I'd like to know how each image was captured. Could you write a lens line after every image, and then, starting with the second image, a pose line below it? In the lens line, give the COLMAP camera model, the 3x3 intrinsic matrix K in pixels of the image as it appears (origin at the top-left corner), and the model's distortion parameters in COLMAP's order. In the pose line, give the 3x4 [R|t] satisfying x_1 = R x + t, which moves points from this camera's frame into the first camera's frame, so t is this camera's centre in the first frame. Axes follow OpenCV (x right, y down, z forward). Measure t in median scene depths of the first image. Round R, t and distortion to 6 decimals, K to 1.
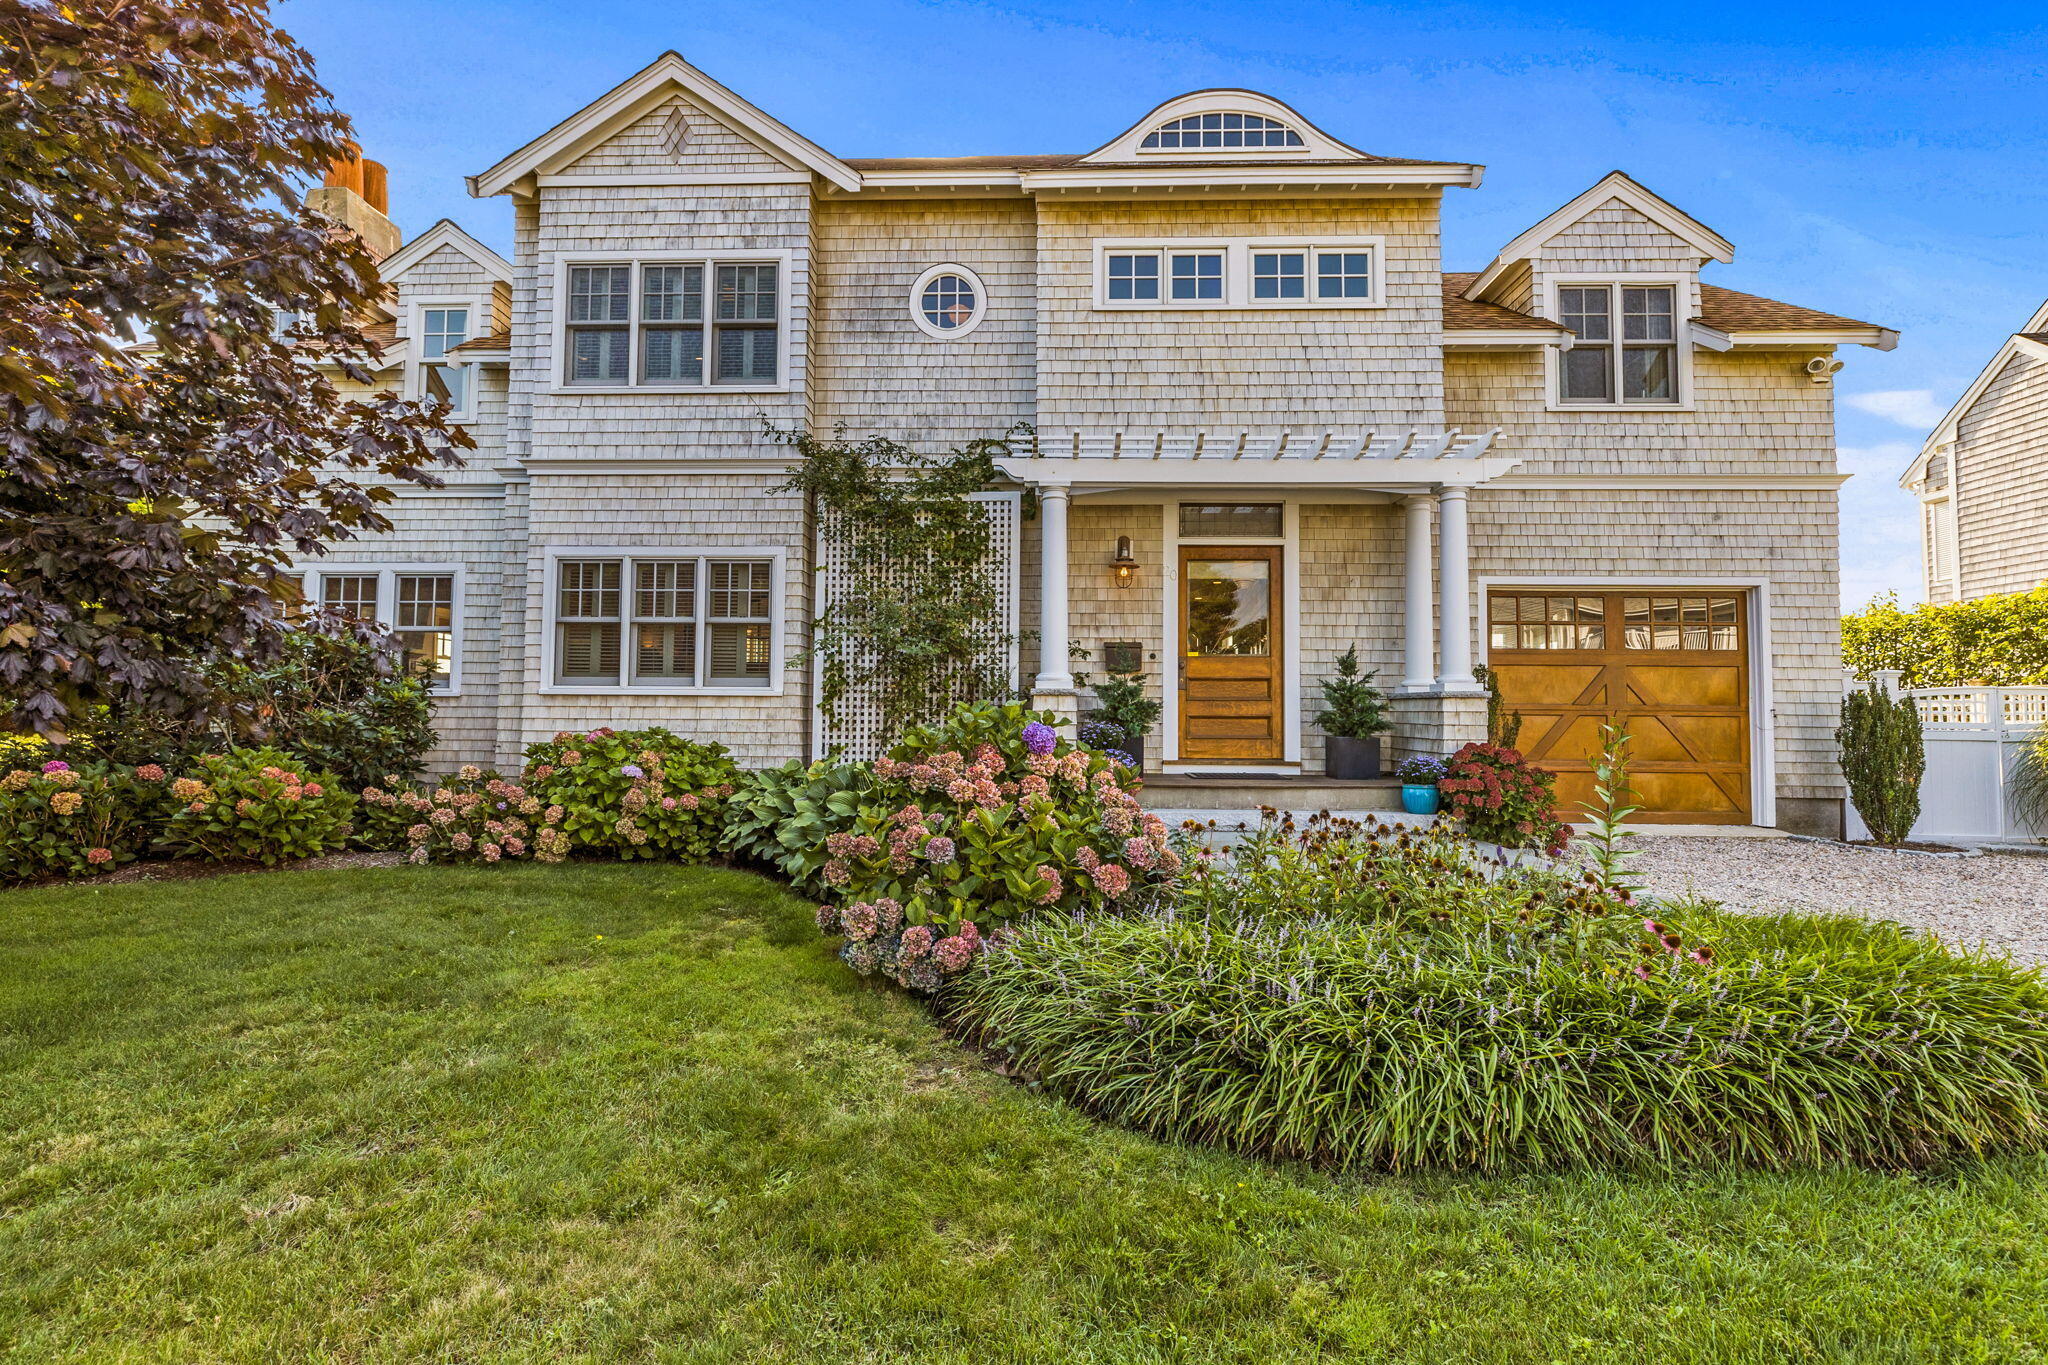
lens RADIAL K [[921.7, 0, 1023.2], [0, 921.7, 678.5], [0, 0, 1]] dist [-0.004248, 0.000892]
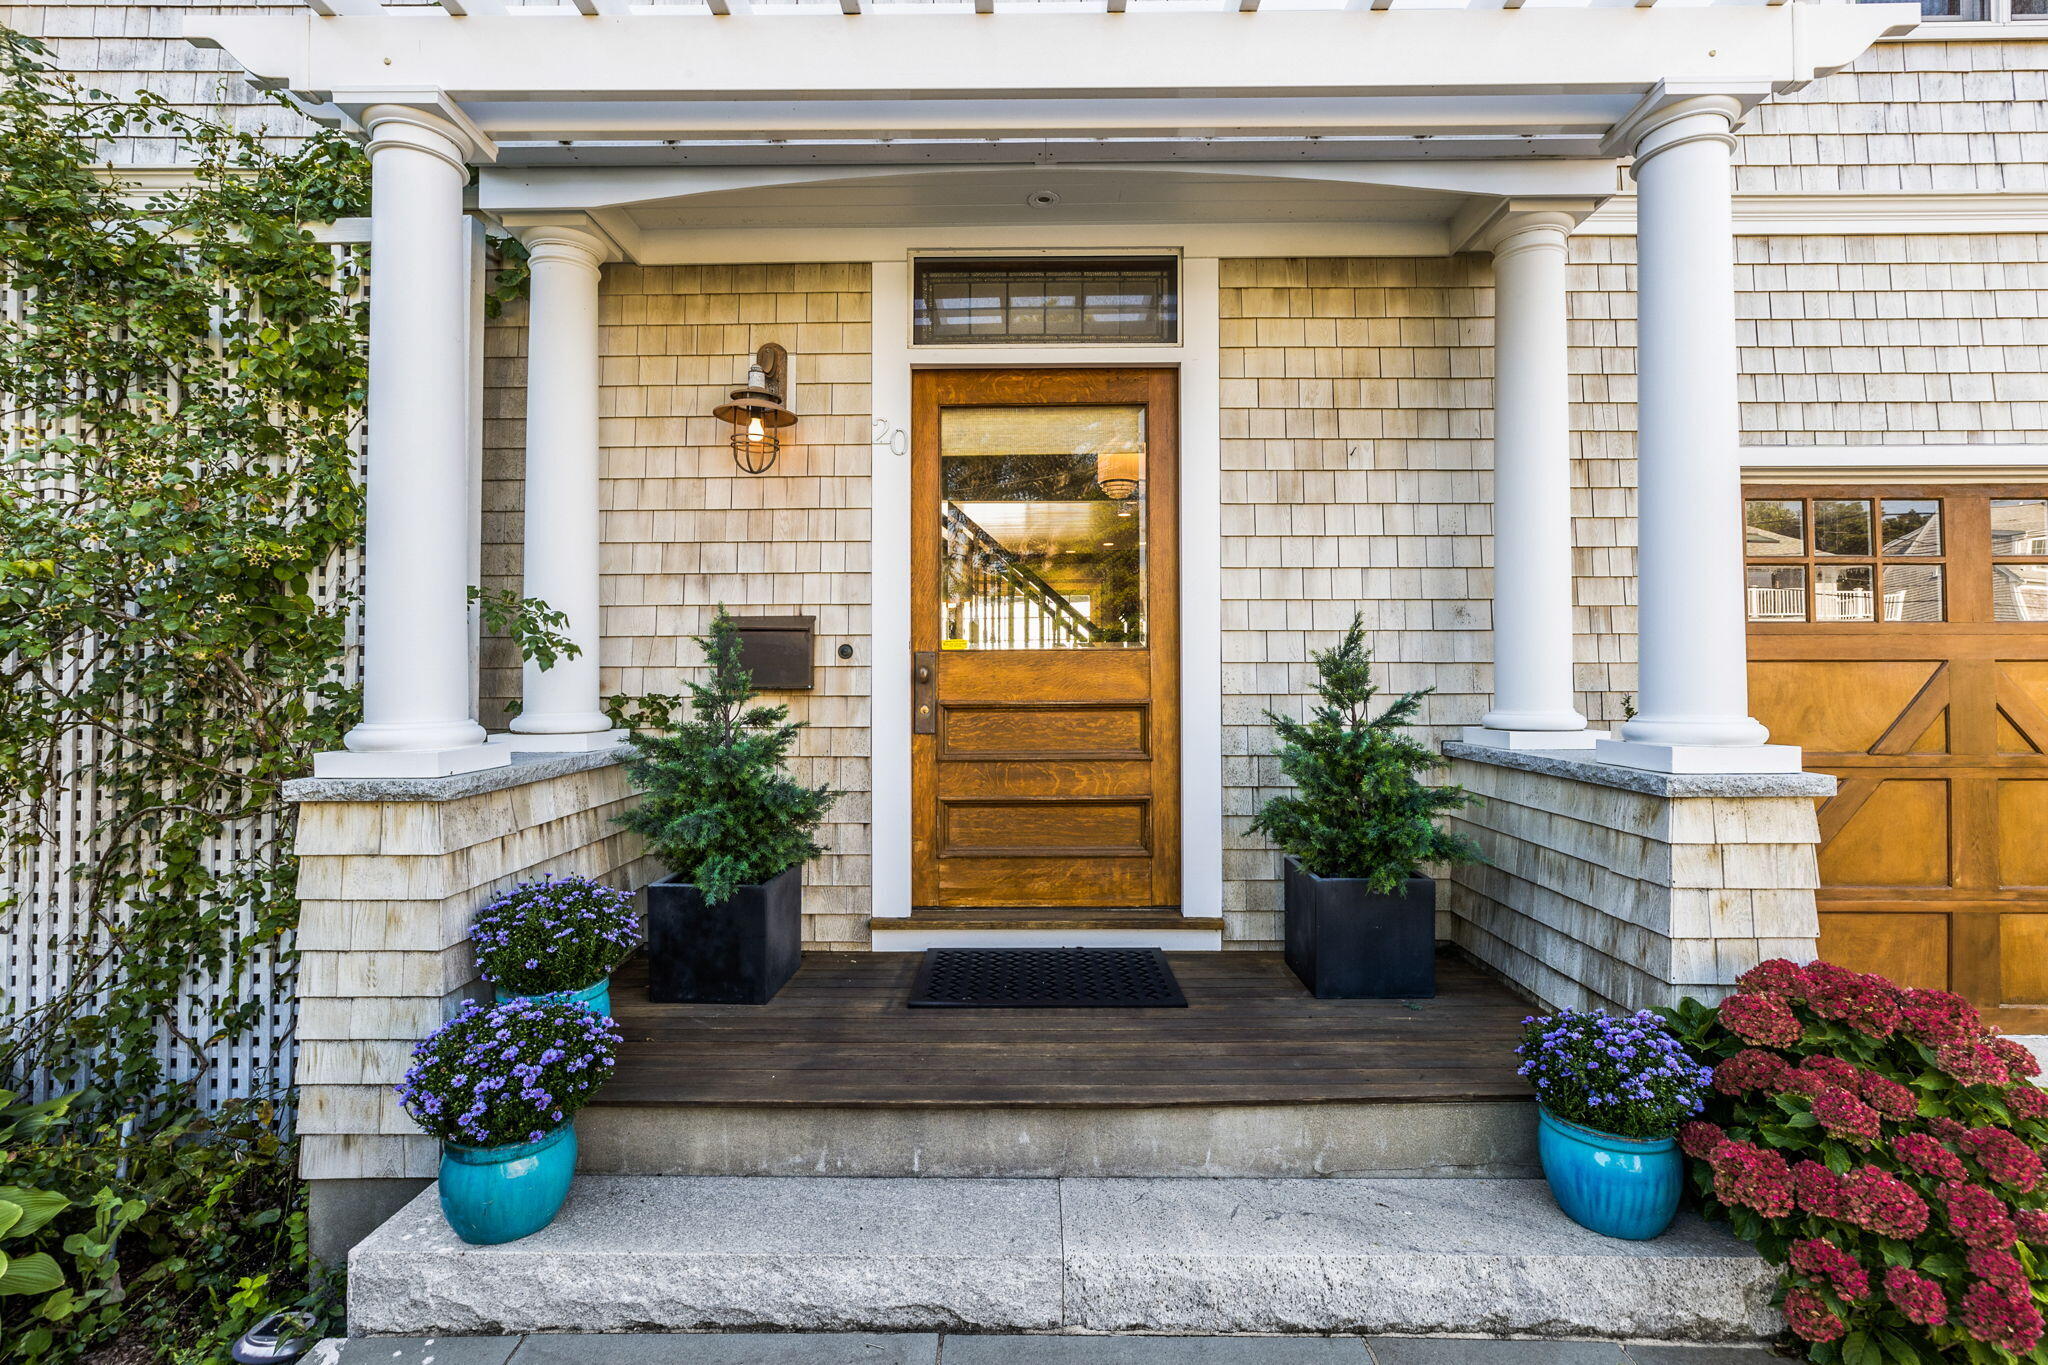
lens RADIAL K [[924.7, 0, 1019.7], [0, 924.7, 675.5], [0, 0, 1]] dist [-0.007672, 0.005235]
pose [[0.999673, -0.010974, 0.023098, 0.206360], [0.010153, 0.999323, 0.035352, -0.027162], [-0.023470, -0.035106, 0.999108, 0.611067]]
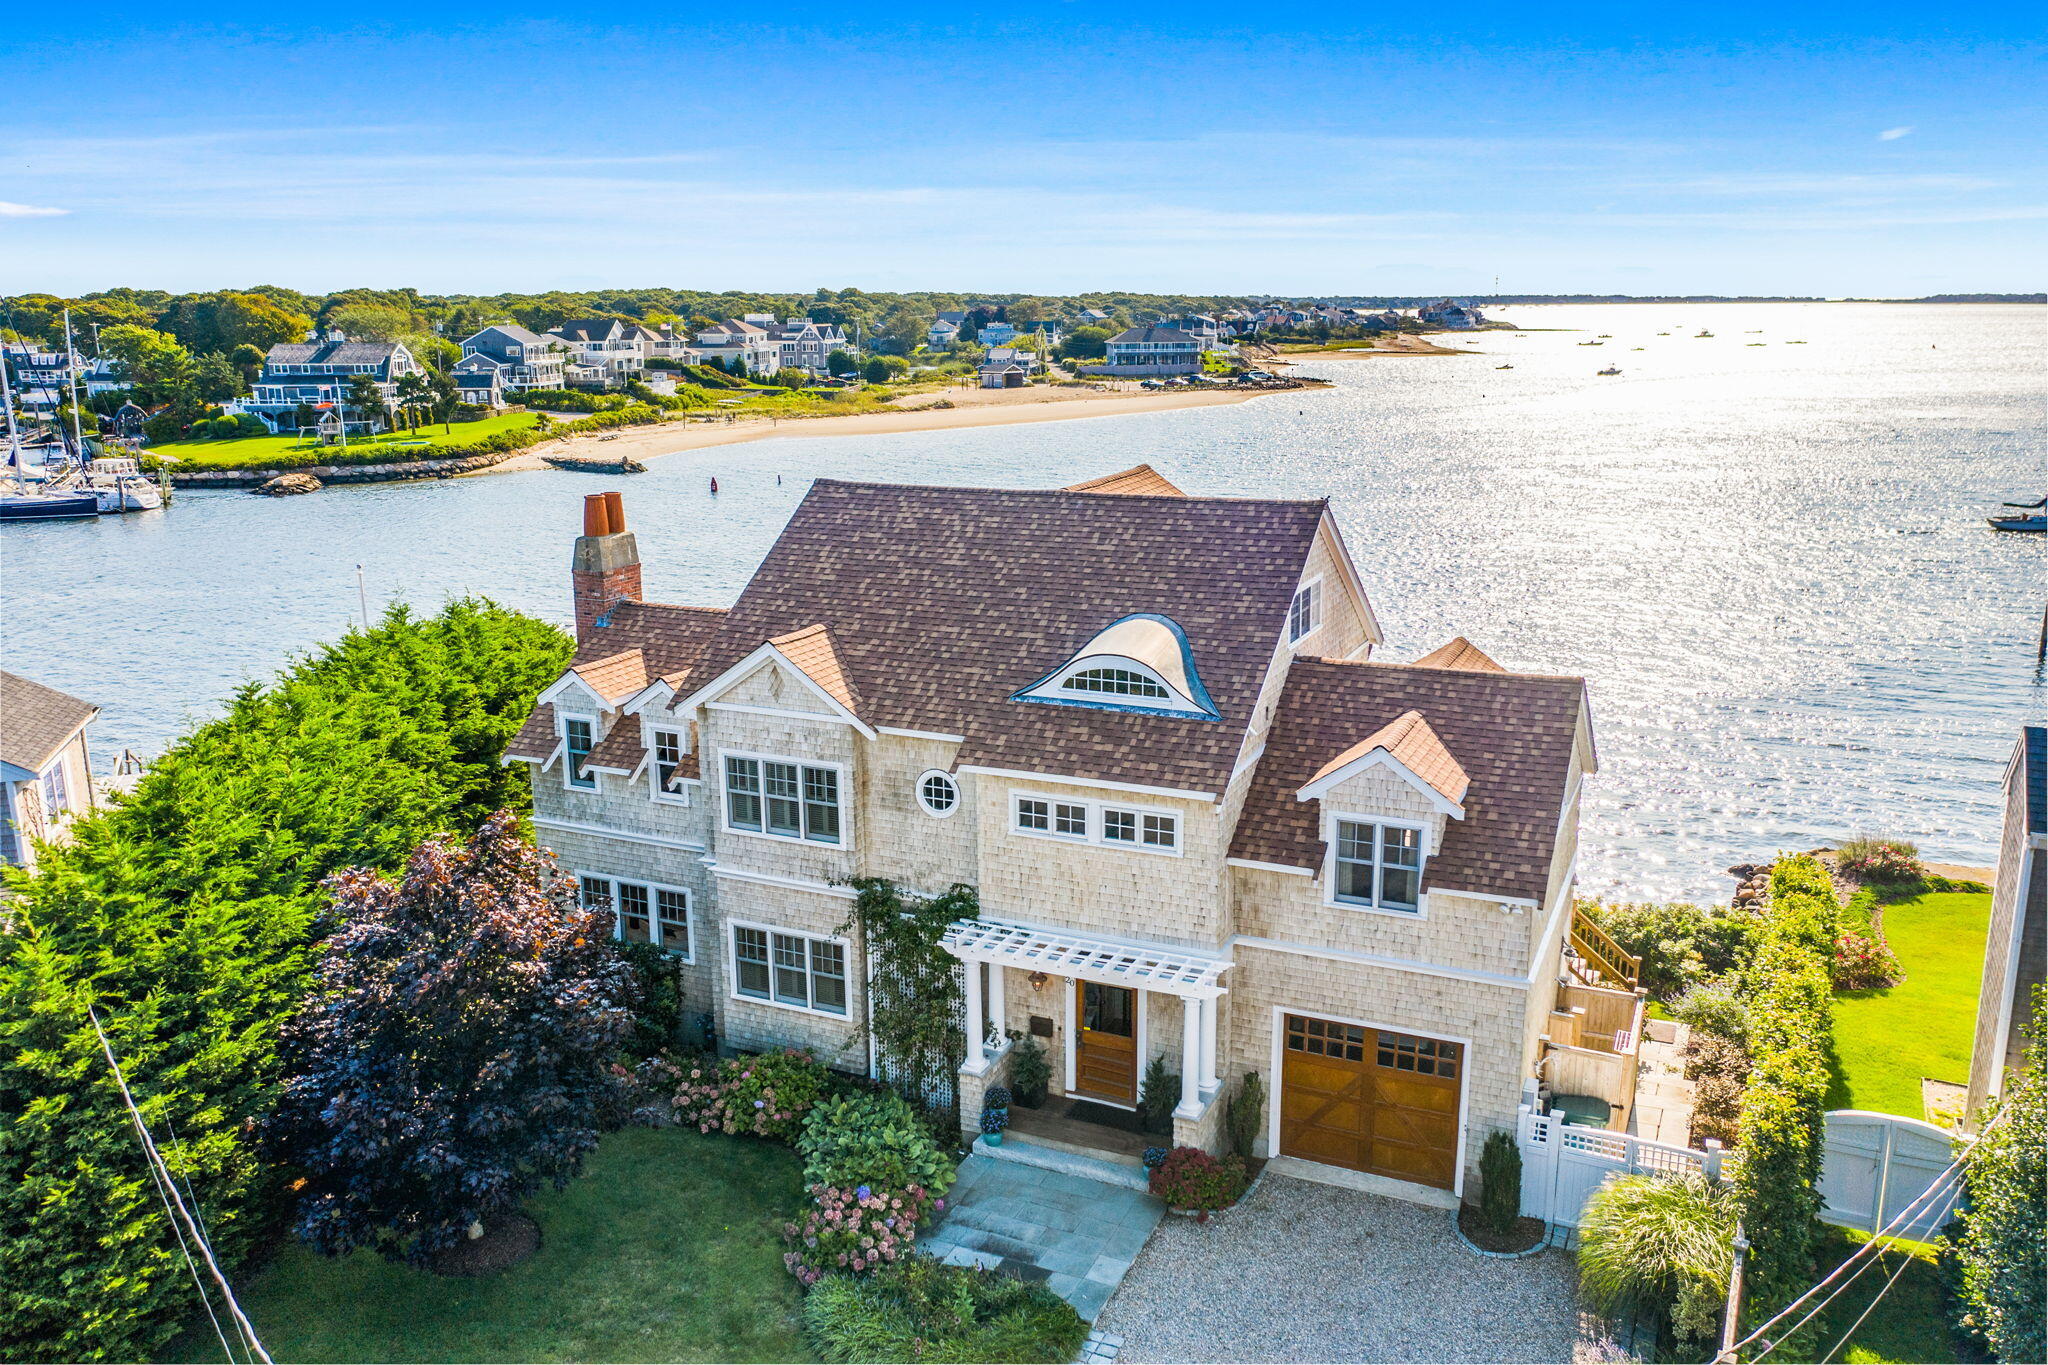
lens RADIAL K [[1641.8, 0, 1024.0], [0, 1641.8, 682.5], [0, 0, 1]] dist [-0.007643, -0.001345]
pose [[0.922182, 0.073511, -0.379707, 1.119046], [0.033960, 0.962588, 0.268834, -1.368237], [0.385263, -0.260809, 0.885184, -1.377519]]
